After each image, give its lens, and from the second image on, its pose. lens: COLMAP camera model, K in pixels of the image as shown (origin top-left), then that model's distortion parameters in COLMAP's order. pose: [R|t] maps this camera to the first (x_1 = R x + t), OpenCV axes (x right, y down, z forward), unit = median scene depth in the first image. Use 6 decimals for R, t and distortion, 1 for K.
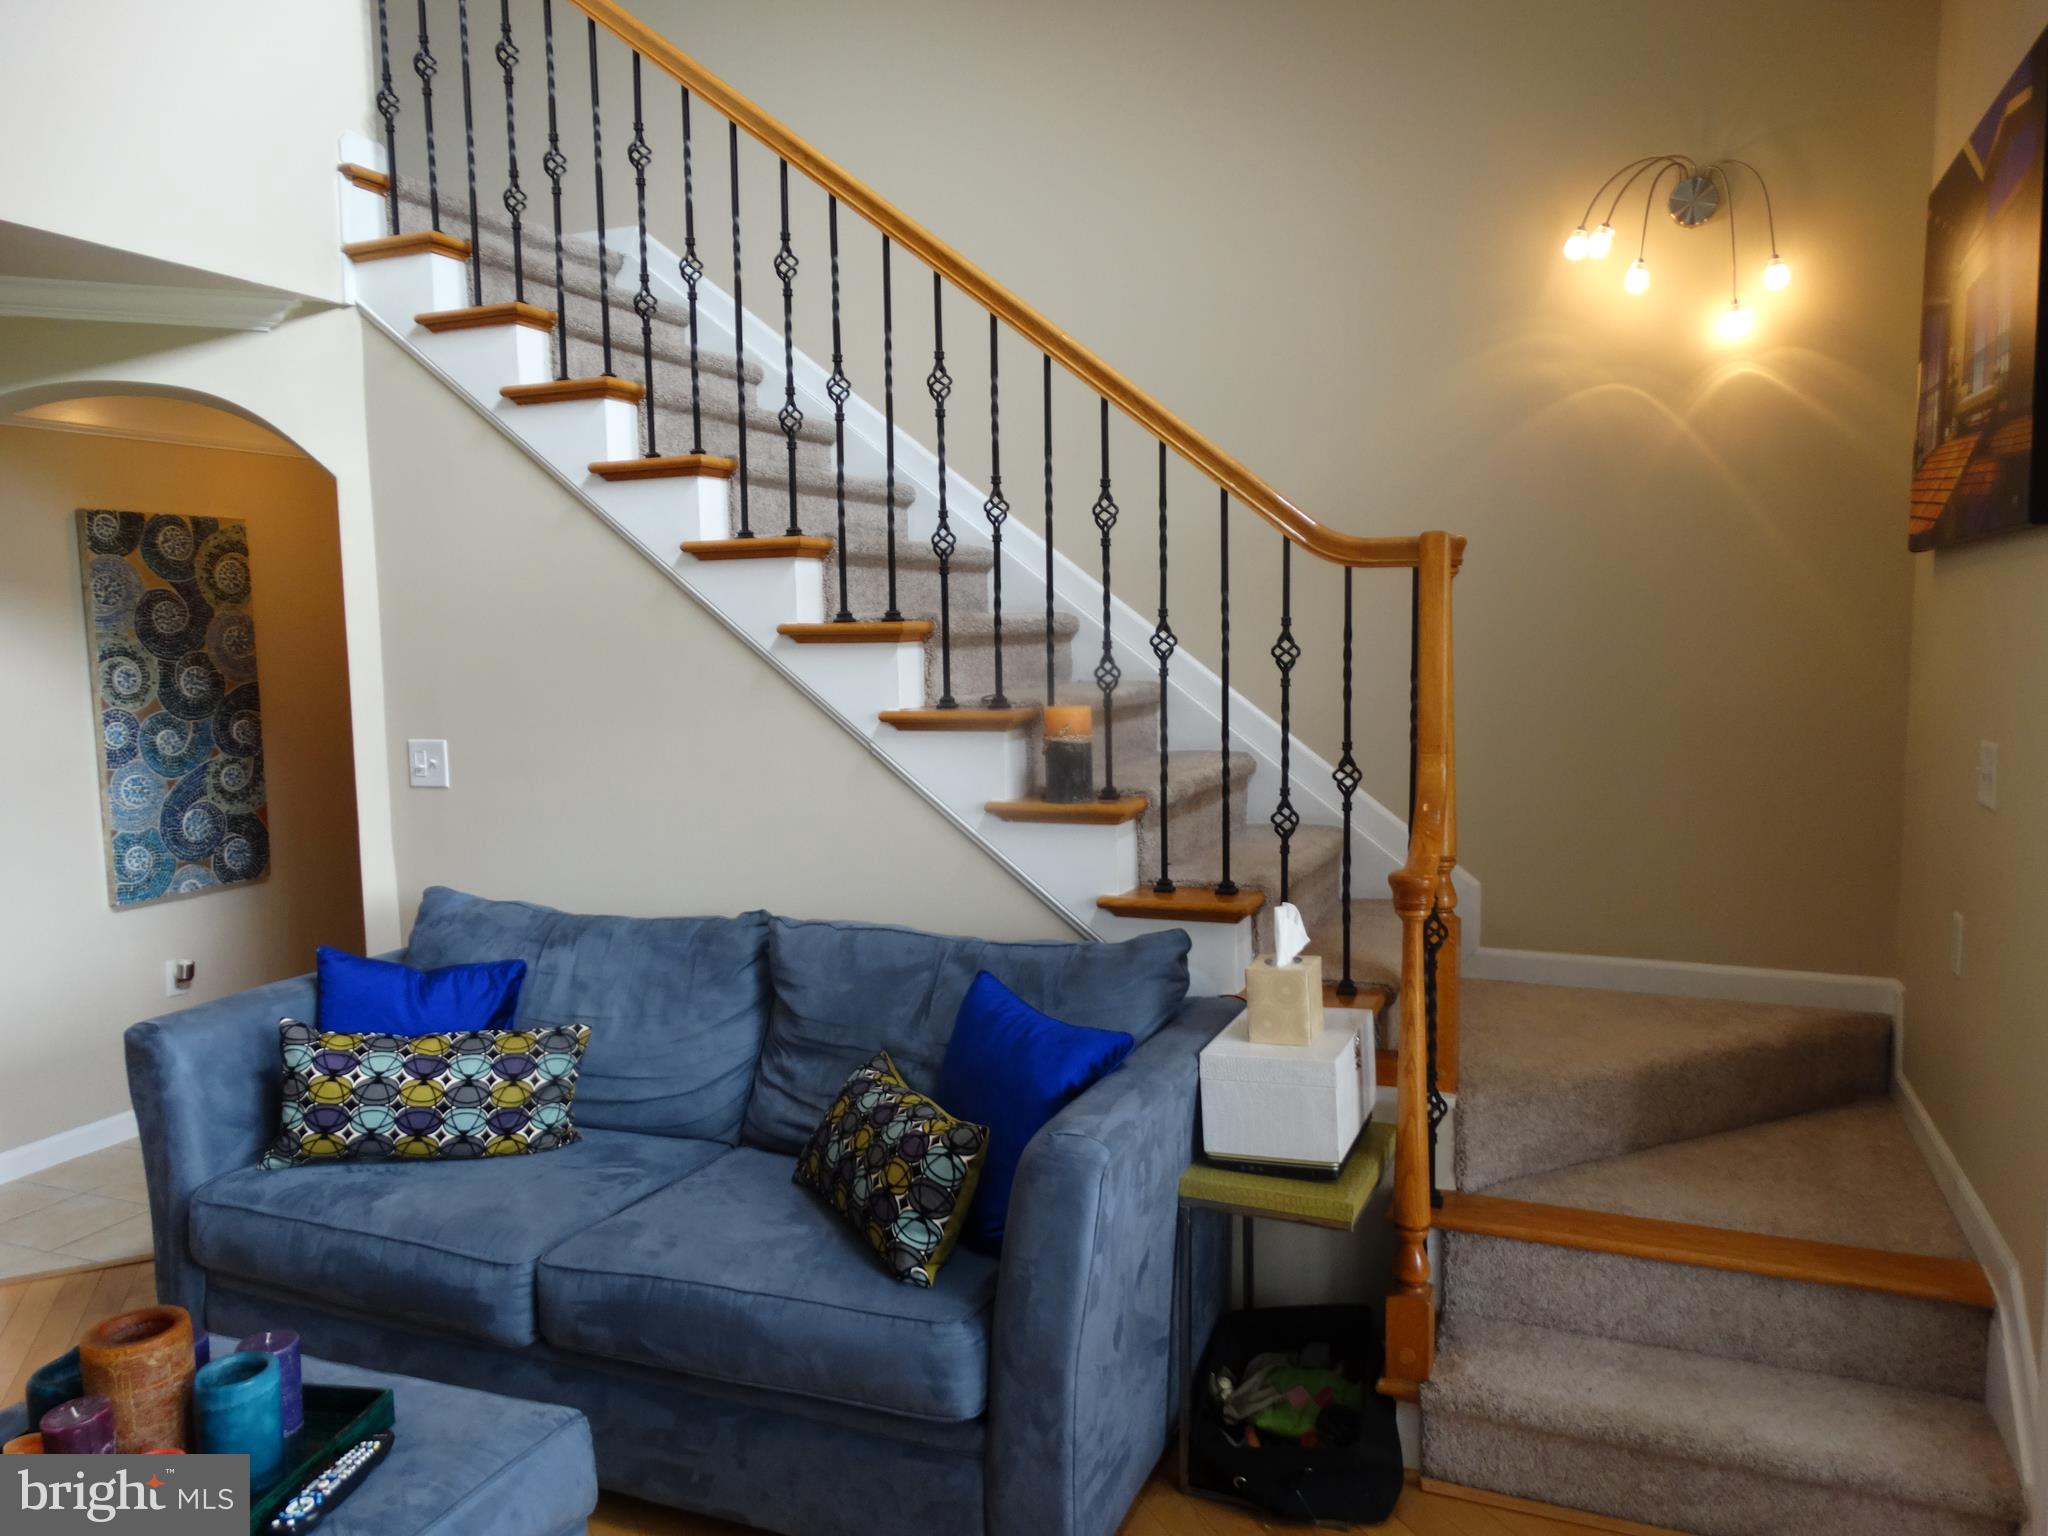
lens RADIAL K [[1459.6, 0, 1029.3], [0, 1459.6, 768.3], [0, 0, 1]] dist [-0.000816, 0.006794]
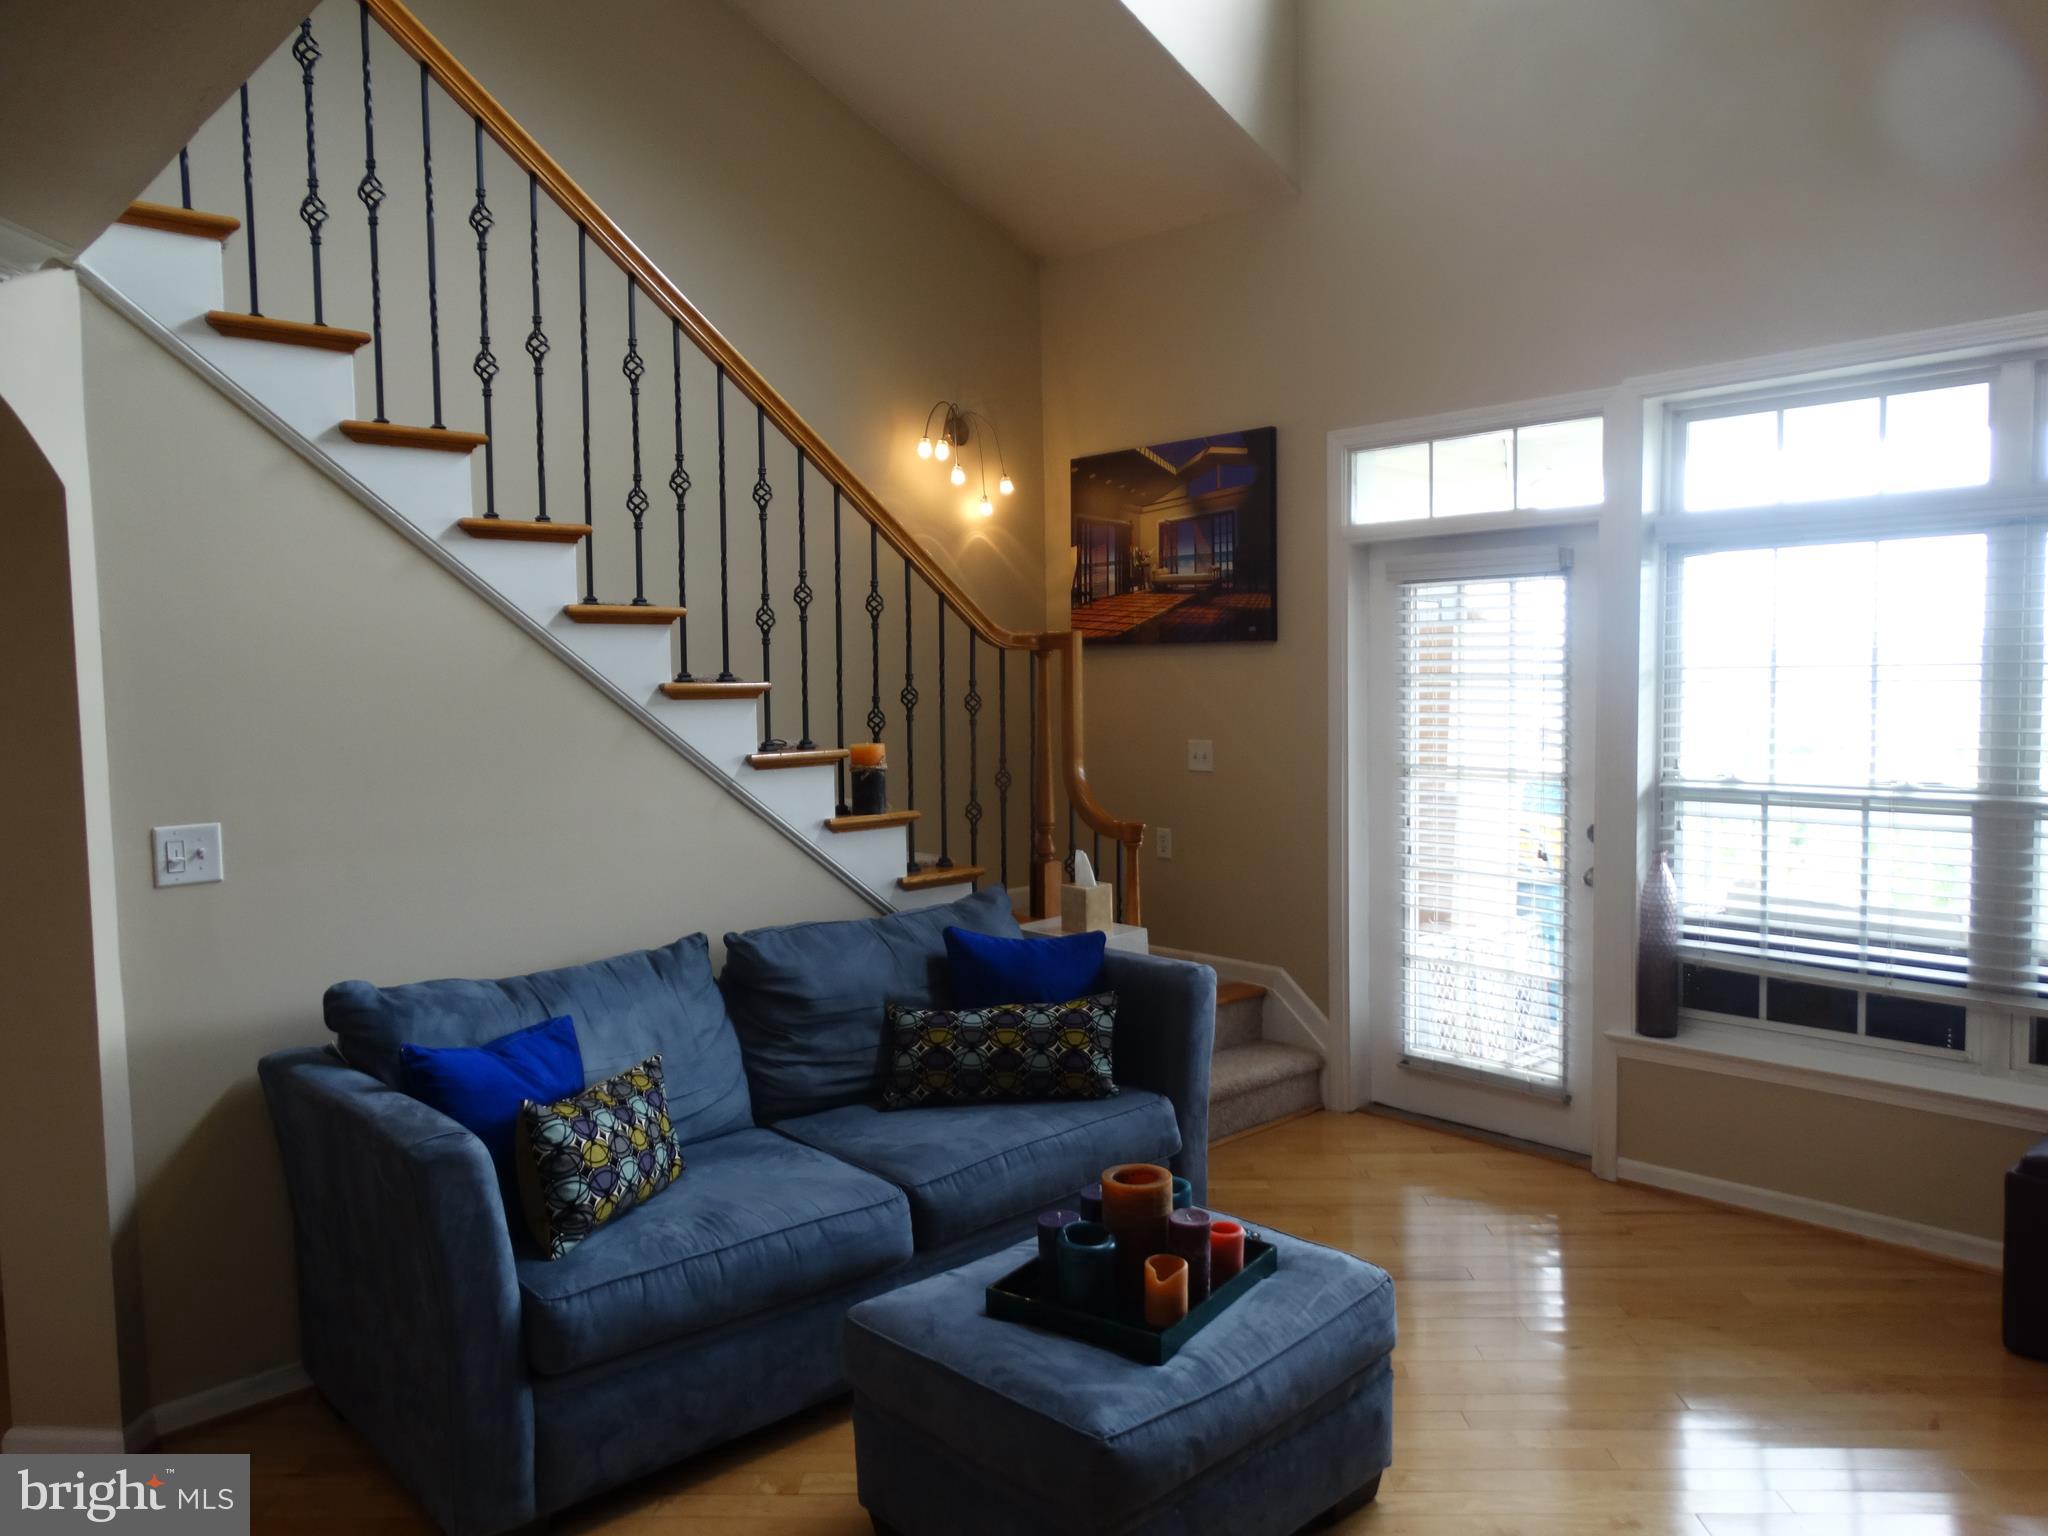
lens RADIAL K [[1459.6, 0, 1033.6], [0, 1459.6, 770.8], [0, 0, 1]] dist [-0.000816, 0.006794]
pose [[0.424569, -0.049365, 0.904049, -1.067974], [0.093050, 0.995604, 0.010665, -0.015675], [-0.900601, 0.079594, 0.427297, 0.259168]]
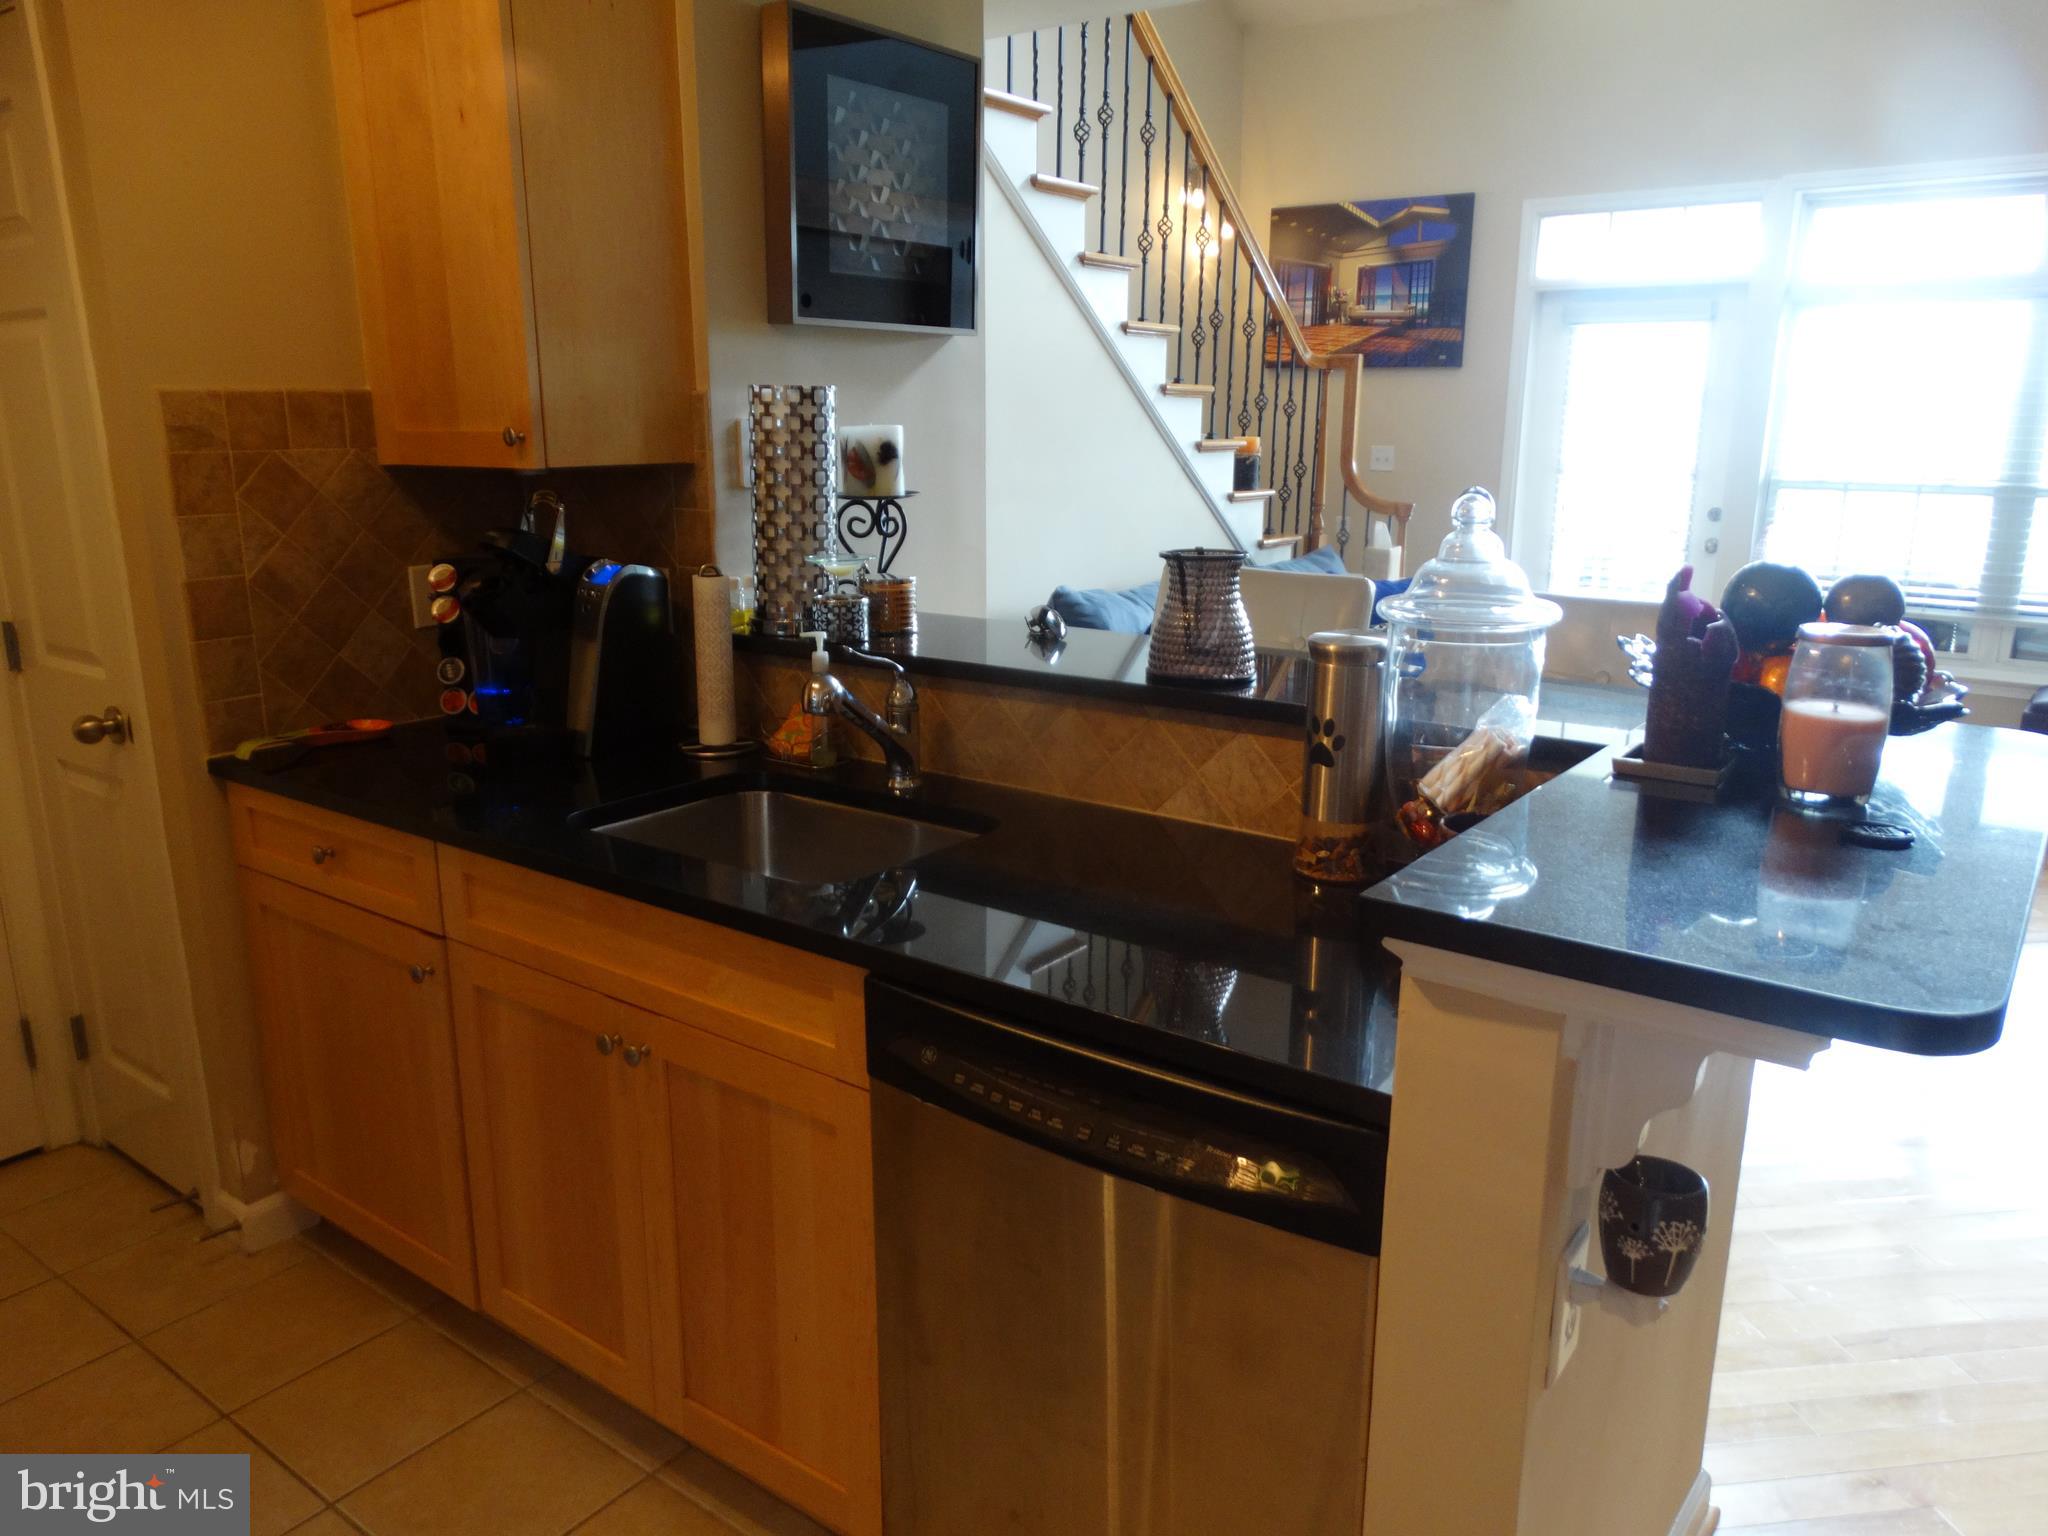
lens RADIAL K [[1459.6, 0, 1017.6], [0, 1459.6, 765.5], [0, 0, 1]] dist [-0.000816, 0.006794]
pose [[0.260857, -0.211152, 0.942003, -1.714124], [0.080065, 0.977157, 0.196860, -0.021301], [-0.962052, 0.024070, 0.271804, 0.733746]]
